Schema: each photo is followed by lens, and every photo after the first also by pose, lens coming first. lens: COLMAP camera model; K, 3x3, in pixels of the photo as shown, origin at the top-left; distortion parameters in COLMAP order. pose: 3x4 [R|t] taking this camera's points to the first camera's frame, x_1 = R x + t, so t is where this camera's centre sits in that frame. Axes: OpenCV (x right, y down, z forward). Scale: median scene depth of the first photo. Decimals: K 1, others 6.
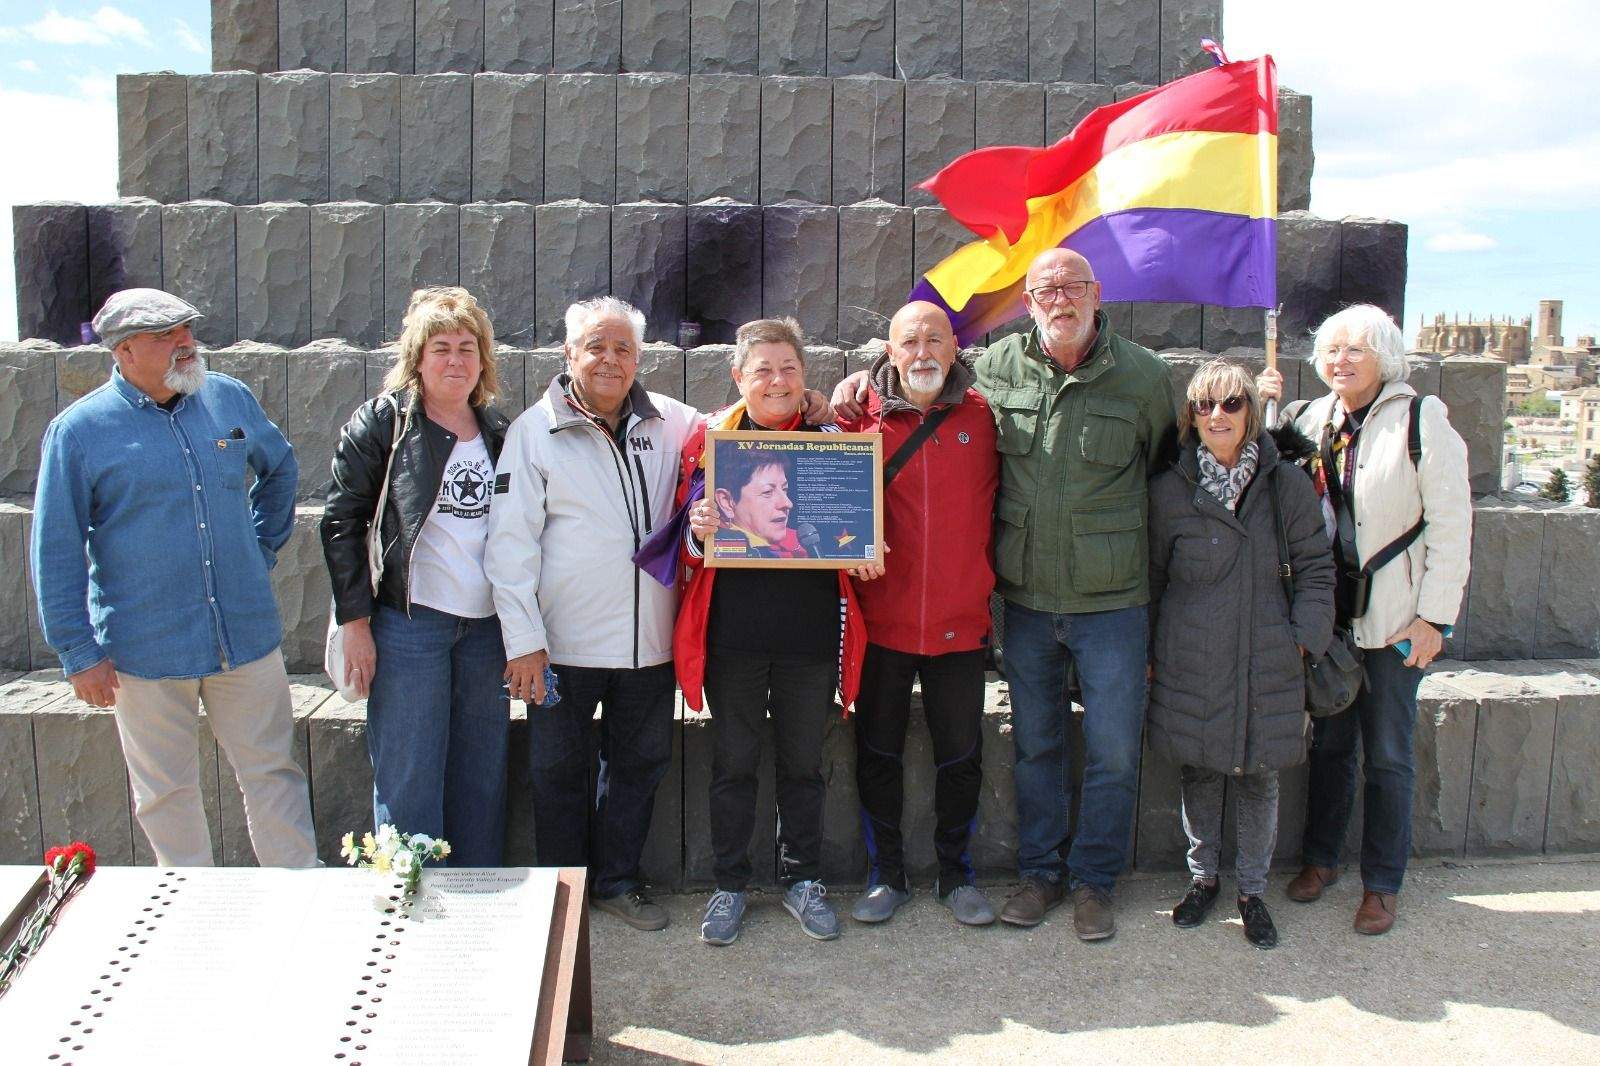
lens RADIAL K [[1387.4, 0, 800.0], [0, 1387.4, 533.0], [0, 0, 1]] dist [-0.199321, 0.171879]
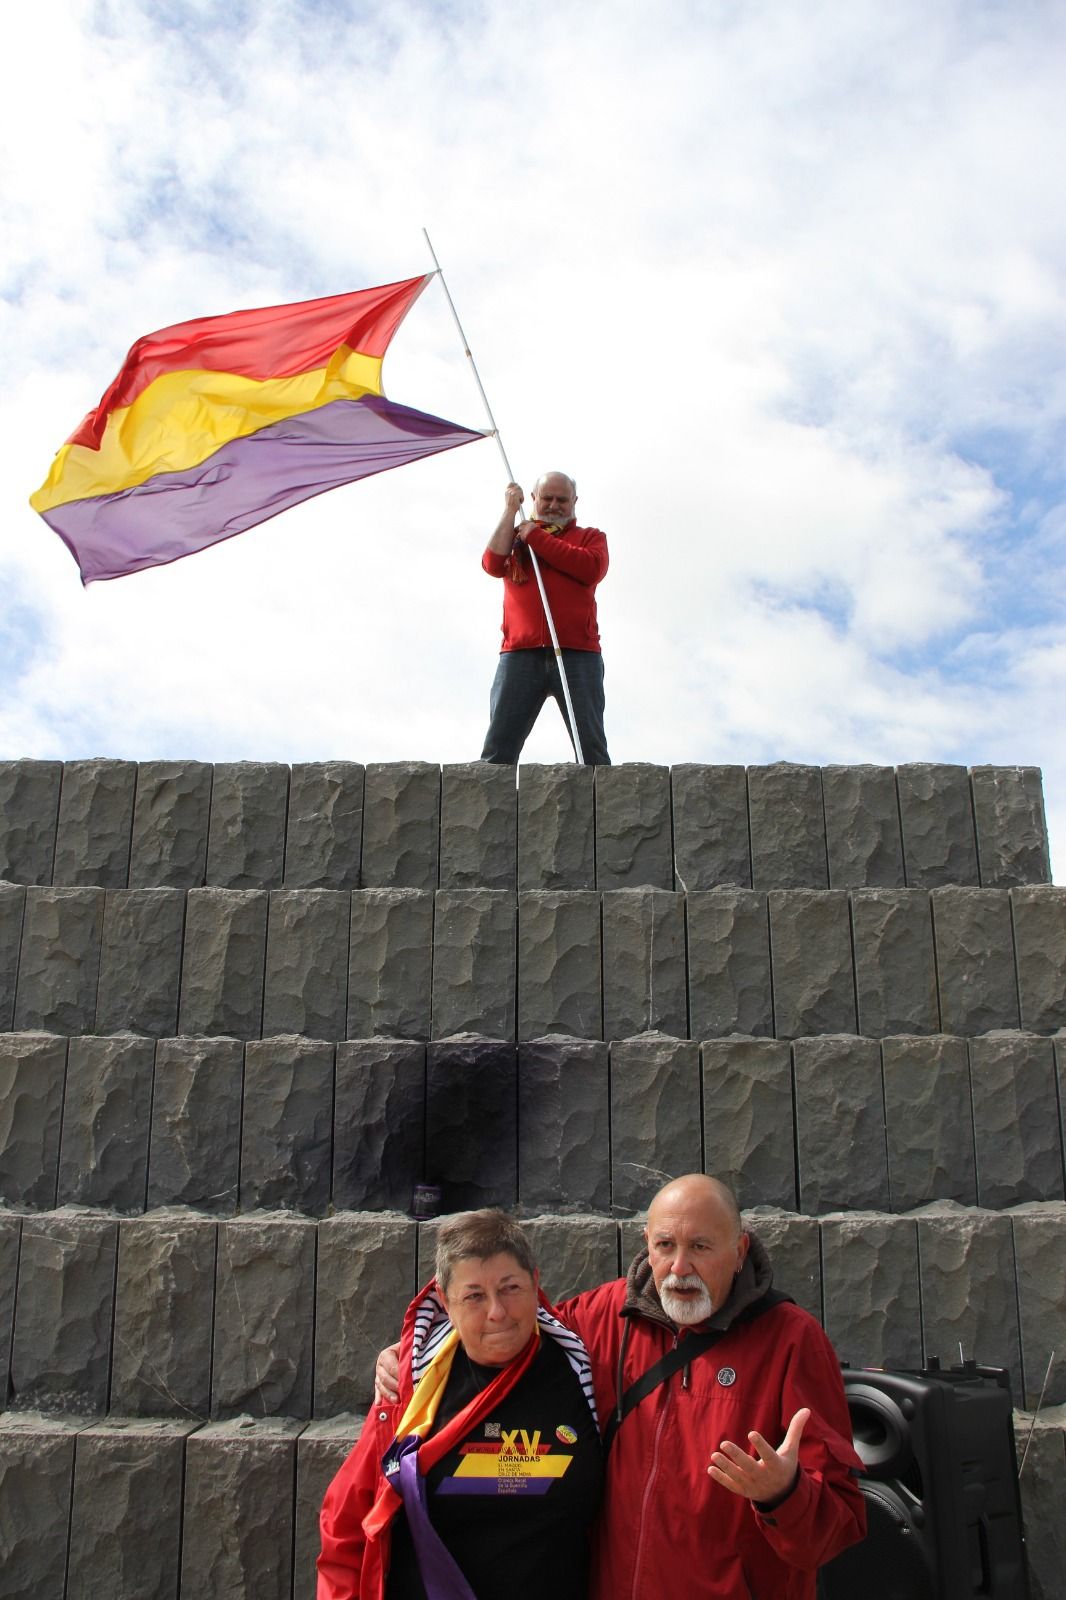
lens RADIAL K [[1387.4, 0, 538.0], [0, 1387.4, 804.9], [0, 0, 1]] dist [-0.199321, 0.171879]
pose [[0.998750, -0.021947, -0.044903, 0.025220], [0.002759, 0.921270, -0.388913, -0.044999], [0.049903, 0.388303, 0.920179, 0.172531]]
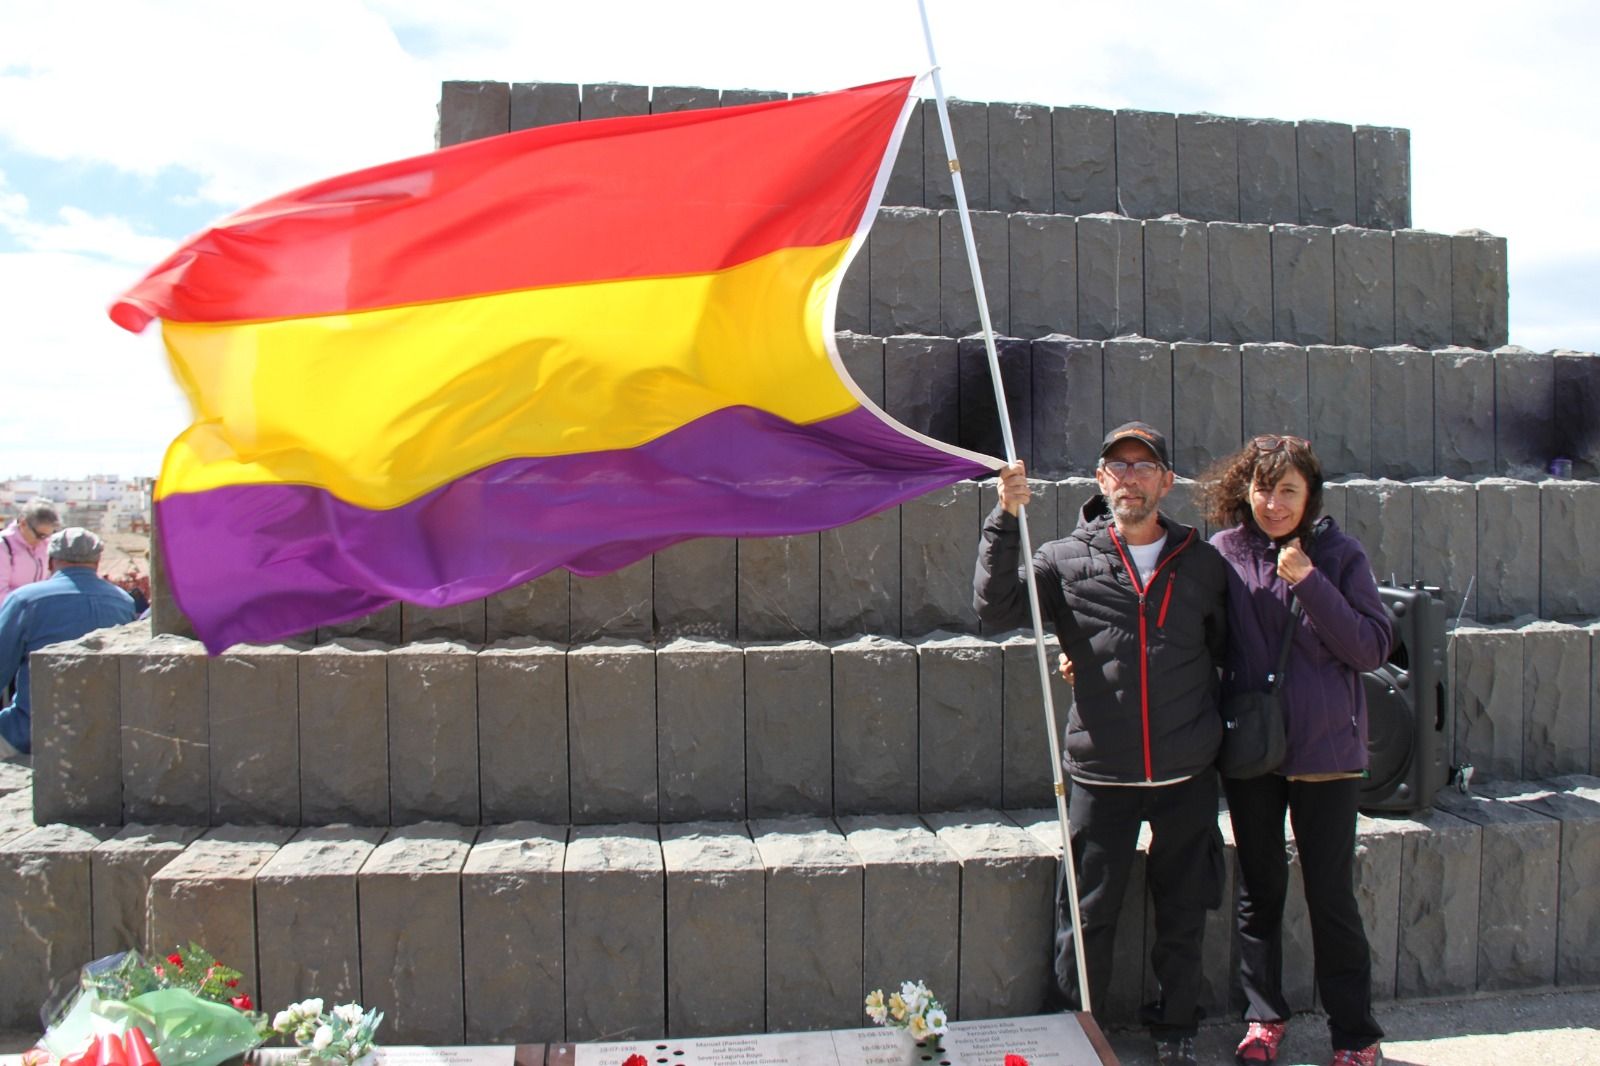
lens RADIAL K [[1387.4, 0, 800.0], [0, 1387.4, 533.0], [0, 0, 1]] dist [-0.199321, 0.171879]
pose [[0.997278, -0.010651, 0.072966, -0.264848], [0.018613, 0.993832, -0.109327, 0.008799], [-0.071352, 0.110387, 0.991324, 0.029736]]
